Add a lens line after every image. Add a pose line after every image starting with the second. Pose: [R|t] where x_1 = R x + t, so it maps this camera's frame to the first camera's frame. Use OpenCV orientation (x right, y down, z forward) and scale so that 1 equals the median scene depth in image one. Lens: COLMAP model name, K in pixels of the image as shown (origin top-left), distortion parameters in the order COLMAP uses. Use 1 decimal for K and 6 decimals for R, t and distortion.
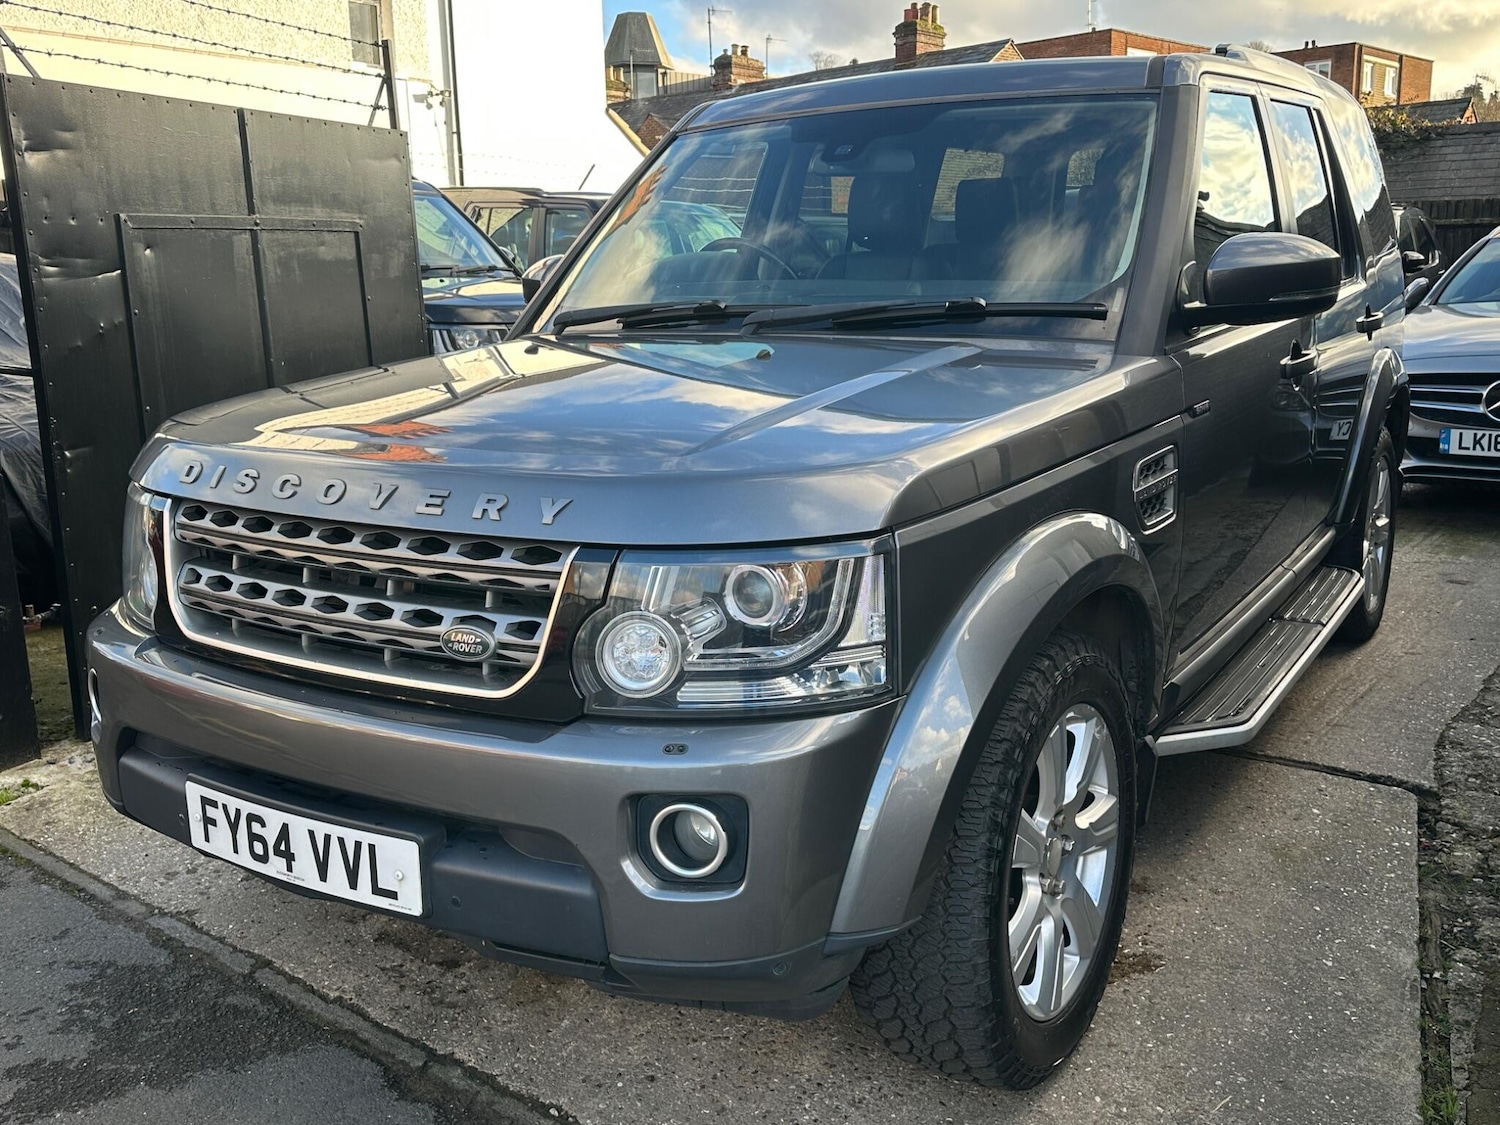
lens RADIAL K [[1384.5, 0, 743.8], [0, 1384.5, 554.6], [0, 0, 1]] dist [0.109522, -0.170730]
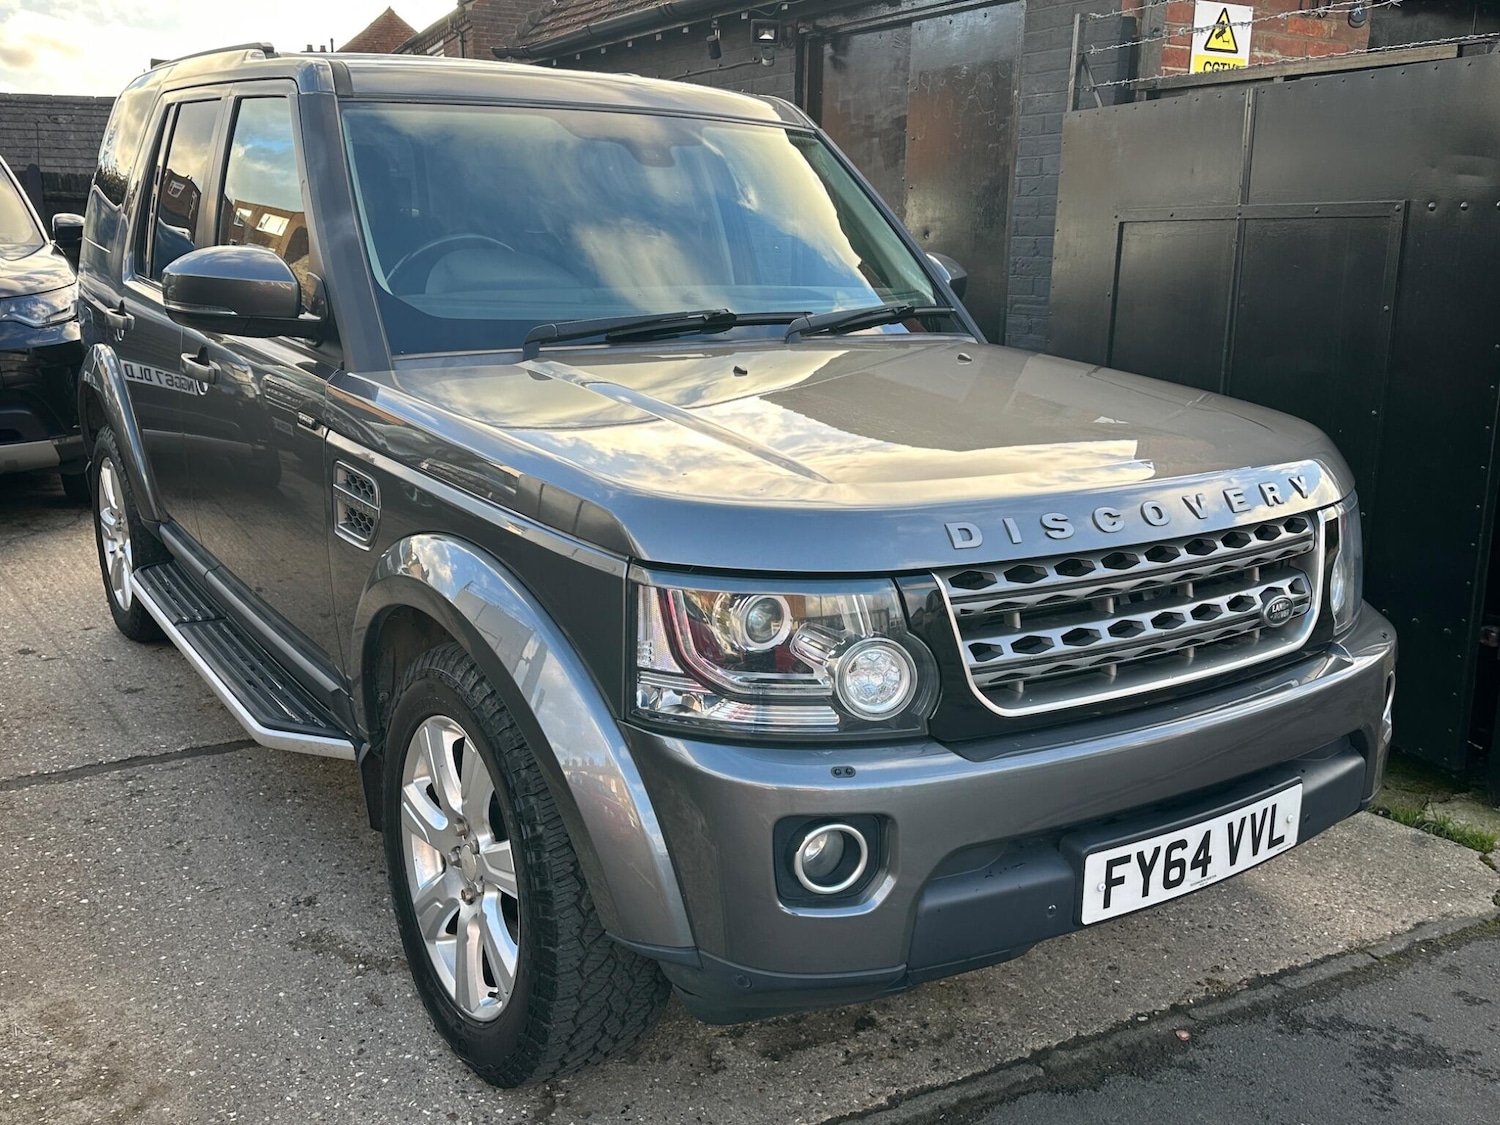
lens RADIAL K [[1384.5, 0, 743.8], [0, 1384.5, 554.6], [0, 0, 1]] dist [0.109522, -0.170730]
pose [[0.383811, -0.186822, 0.904315, -1.145329], [0.164698, 0.977467, 0.132034, -0.170611], [-0.908605, 0.098263, 0.405932, 0.731851]]
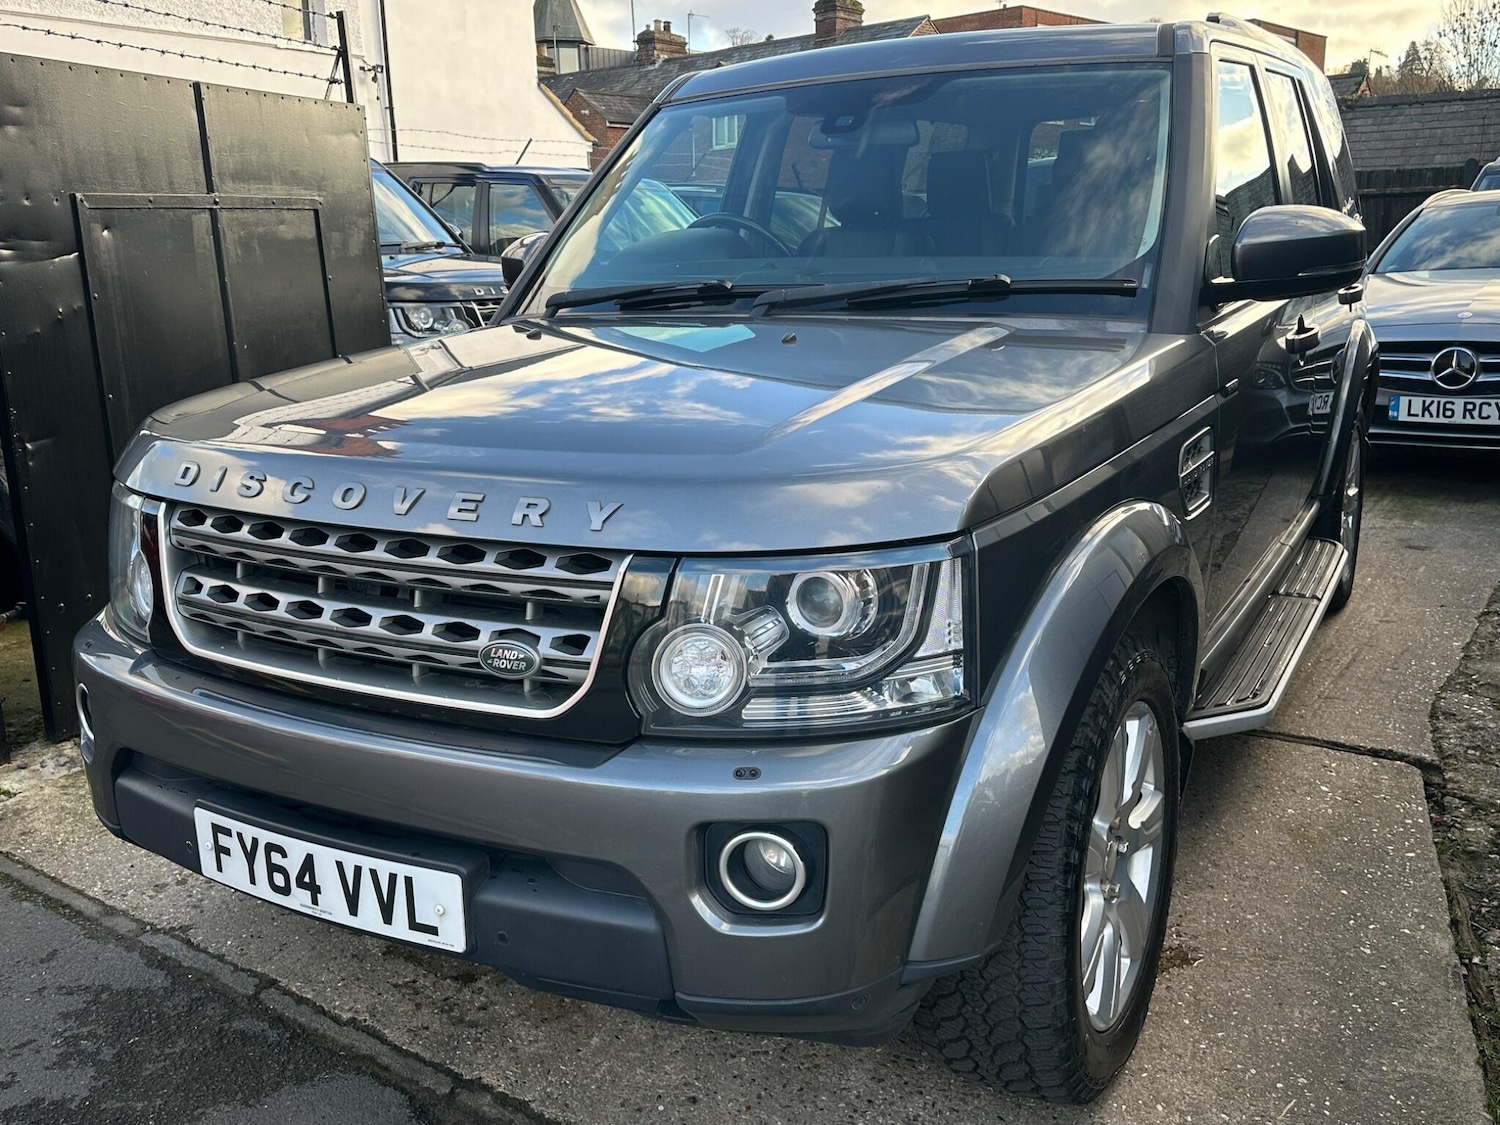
lens RADIAL K [[1340.9, 0, 730.1], [0, 1340.9, 556.6], [0, 0, 1]] dist [0.080259, -0.111380]
pose [[0.998855, -0.018448, 0.044146, -0.071303], [0.017233, 0.999466, 0.027752, -0.021200], [-0.044635, -0.026959, 0.998640, 0.081669]]
